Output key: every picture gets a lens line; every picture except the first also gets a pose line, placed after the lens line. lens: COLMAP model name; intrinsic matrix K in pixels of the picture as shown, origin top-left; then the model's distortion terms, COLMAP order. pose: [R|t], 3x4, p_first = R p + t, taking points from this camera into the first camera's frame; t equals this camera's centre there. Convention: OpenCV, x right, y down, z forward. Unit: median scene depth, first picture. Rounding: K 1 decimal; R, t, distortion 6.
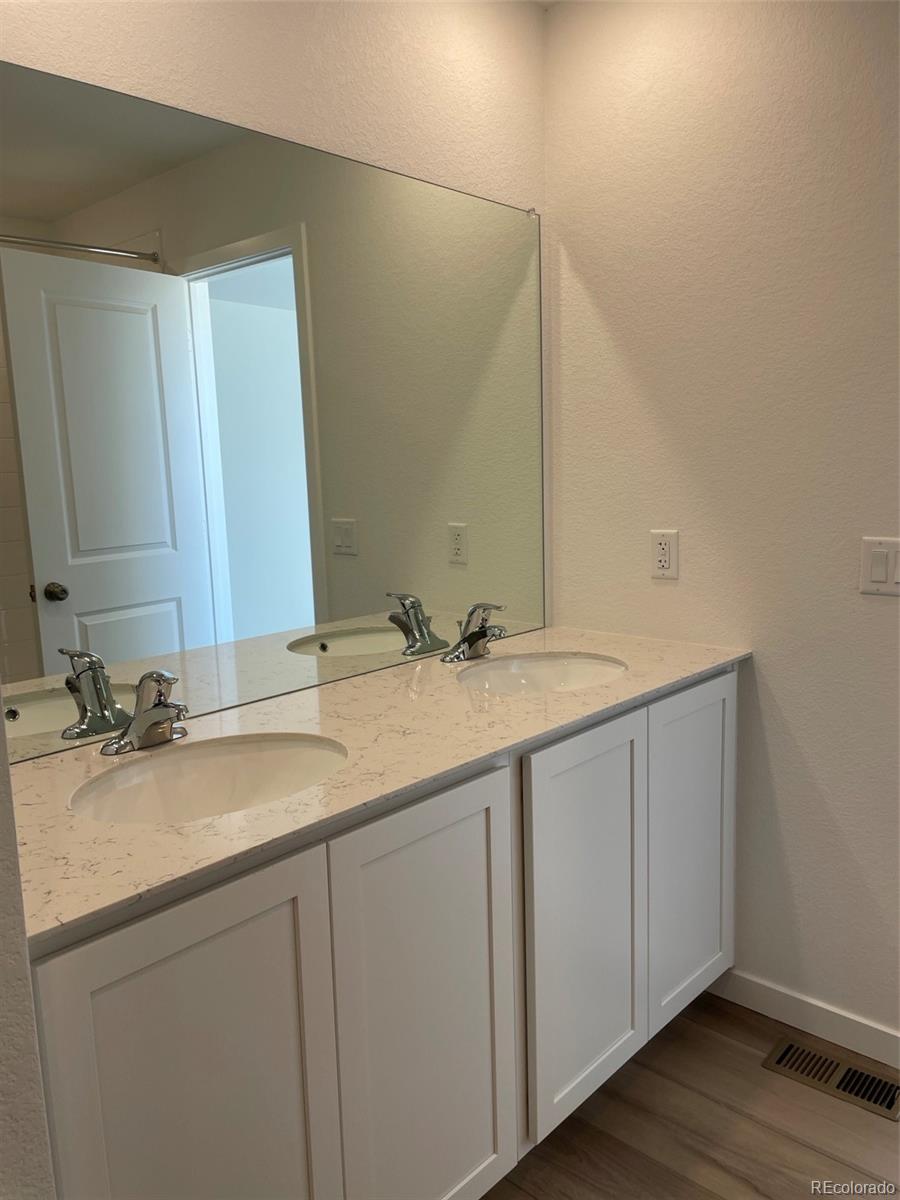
lens RADIAL K [[899.6, 0, 450.0], [0, 899.6, 600.0], [0, 0, 1]] dist [0.095188, -0.117343]
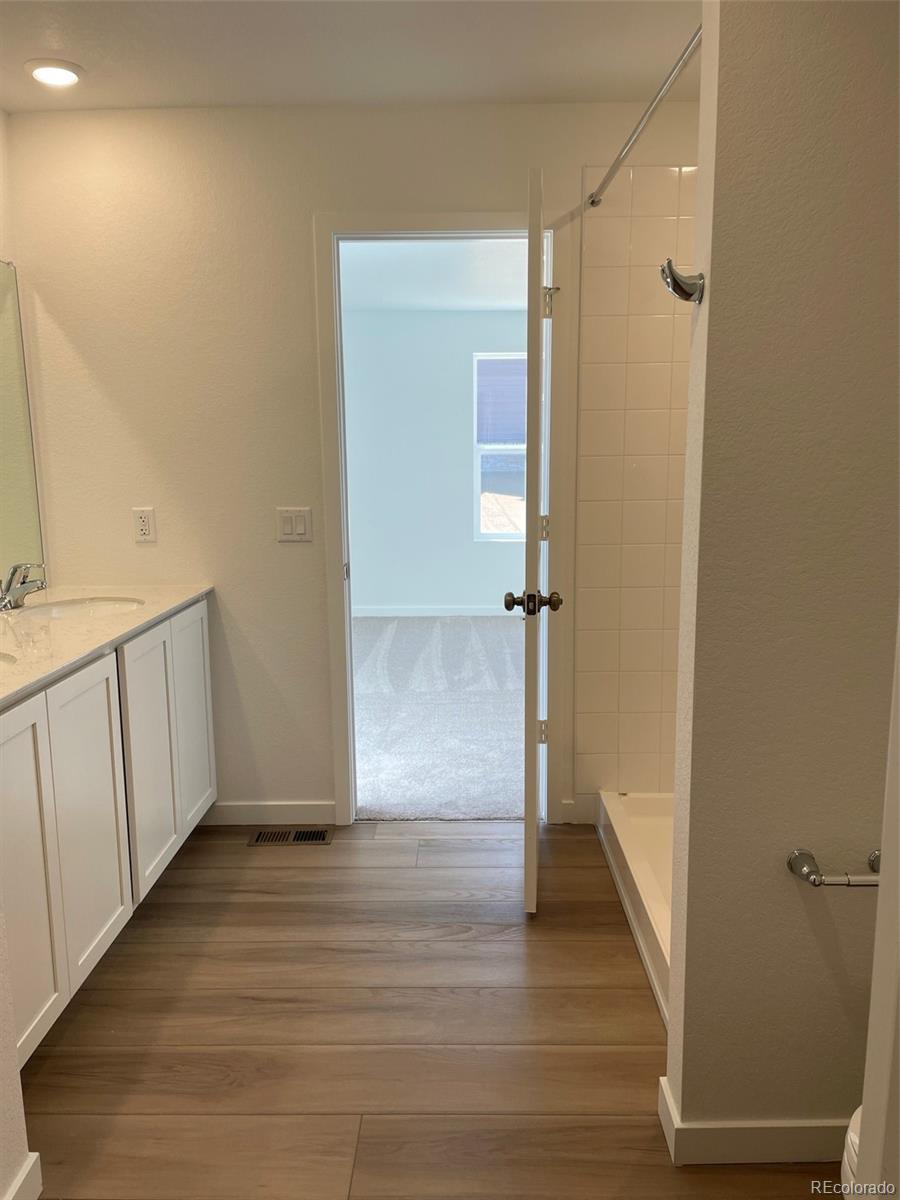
lens RADIAL K [[899.6, 0, 450.0], [0, 899.6, 600.0], [0, 0, 1]] dist [0.095188, -0.117343]
pose [[0.747271, -0.090380, 0.658345, -0.365539], [0.094323, 0.995103, 0.029547, 0.072035], [-0.657791, 0.040017, 0.752136, -0.390651]]
